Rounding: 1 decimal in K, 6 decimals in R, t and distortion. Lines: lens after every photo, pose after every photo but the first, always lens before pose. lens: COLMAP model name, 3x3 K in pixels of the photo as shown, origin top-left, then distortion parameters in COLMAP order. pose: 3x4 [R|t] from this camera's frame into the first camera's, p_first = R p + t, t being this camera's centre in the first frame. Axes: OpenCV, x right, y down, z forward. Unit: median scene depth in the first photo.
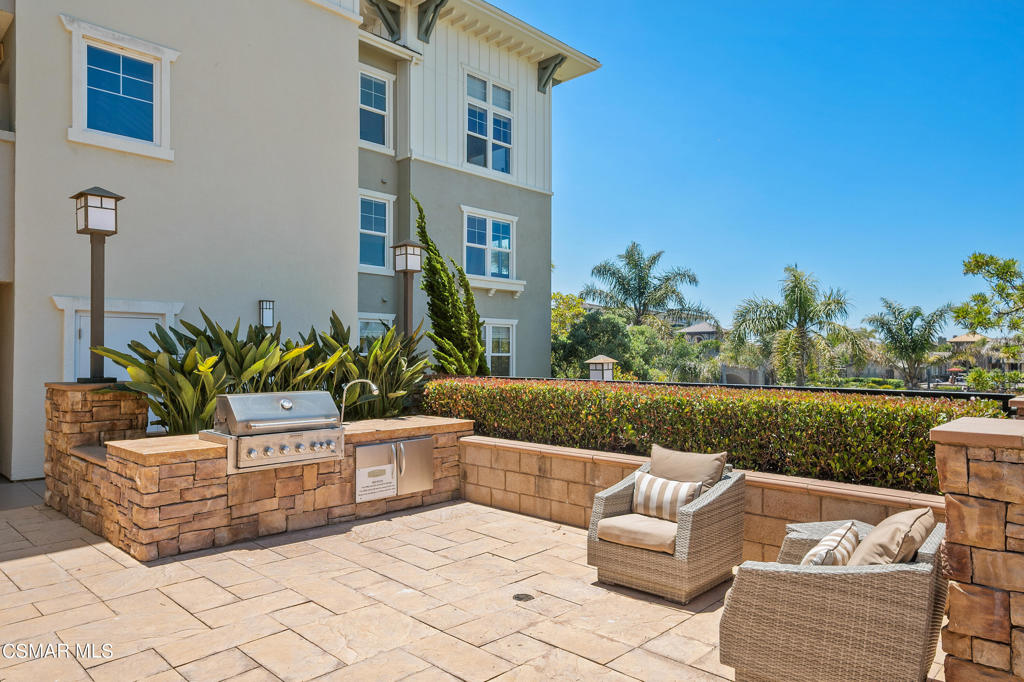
lens RADIAL K [[658.4, 0, 512.8], [0, 658.4, 338.9], [0, 0, 1]] dist [0.033351, 0.000586]
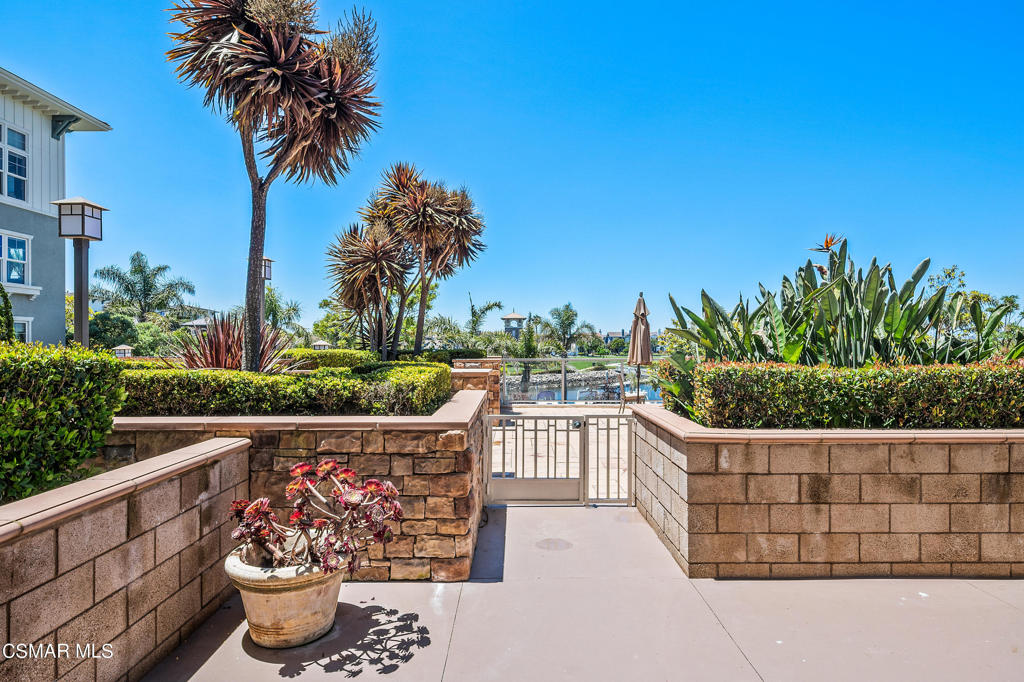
lens RADIAL K [[566.2, 0, 513.9], [0, 566.2, 343.3], [0, 0, 1]] dist [0.003935, -0.000031]
pose [[0.717852, -0.005025, 0.696177, -0.092952], [-0.010940, 0.999769, 0.018496, -0.009544], [-0.696109, -0.020894, 0.717632, -0.439667]]
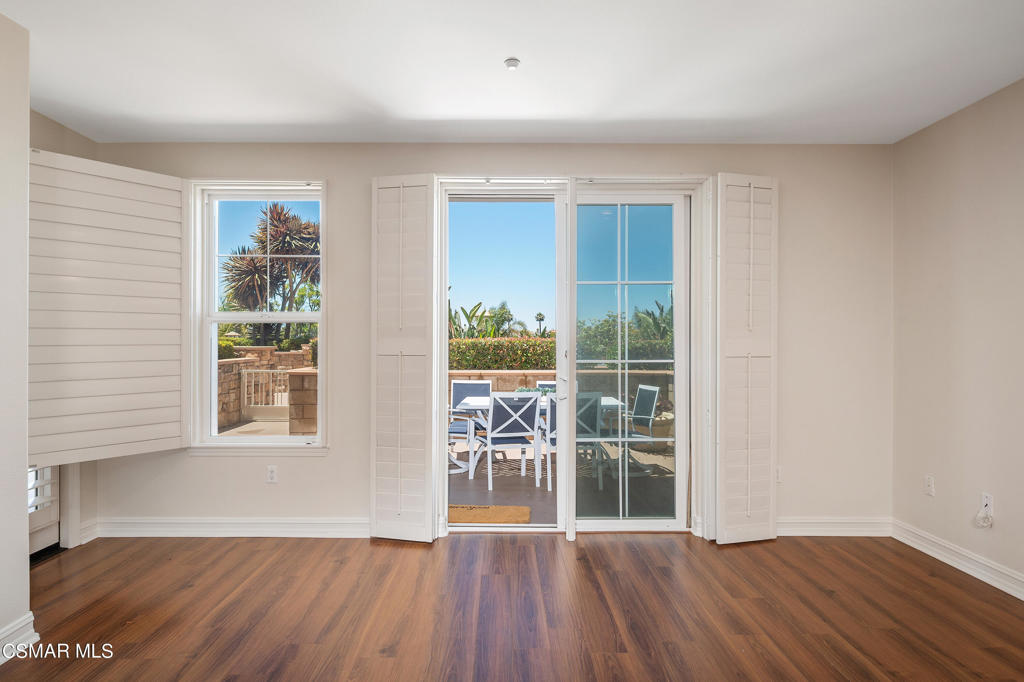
lens RADIAL K [[558.2, 0, 505.7], [0, 558.2, 343.1], [0, 0, 1]] dist [-0.000455, -0.000266]
pose [[0.714759, -0.006835, 0.699337, -0.085460], [-0.012824, 0.999656, 0.022877, -0.007095], [-0.699253, -0.025320, 0.714426, -0.740515]]
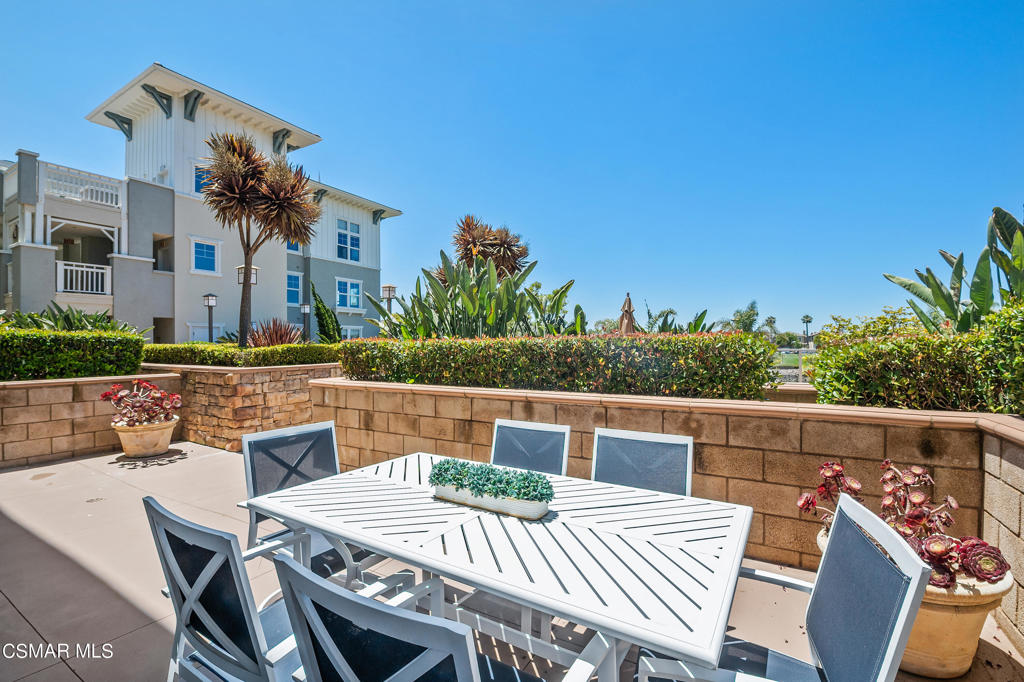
lens RADIAL K [[448.3, 0, 508.6], [0, 448.3, 337.6], [0, 0, 1]] dist [-0.010028, -0.000438]
pose [[0.971784, -0.005167, 0.235817, 0.133675], [0.003368, 0.999962, 0.008030, -0.001980], [-0.235849, -0.007009, 0.971764, -0.617800]]
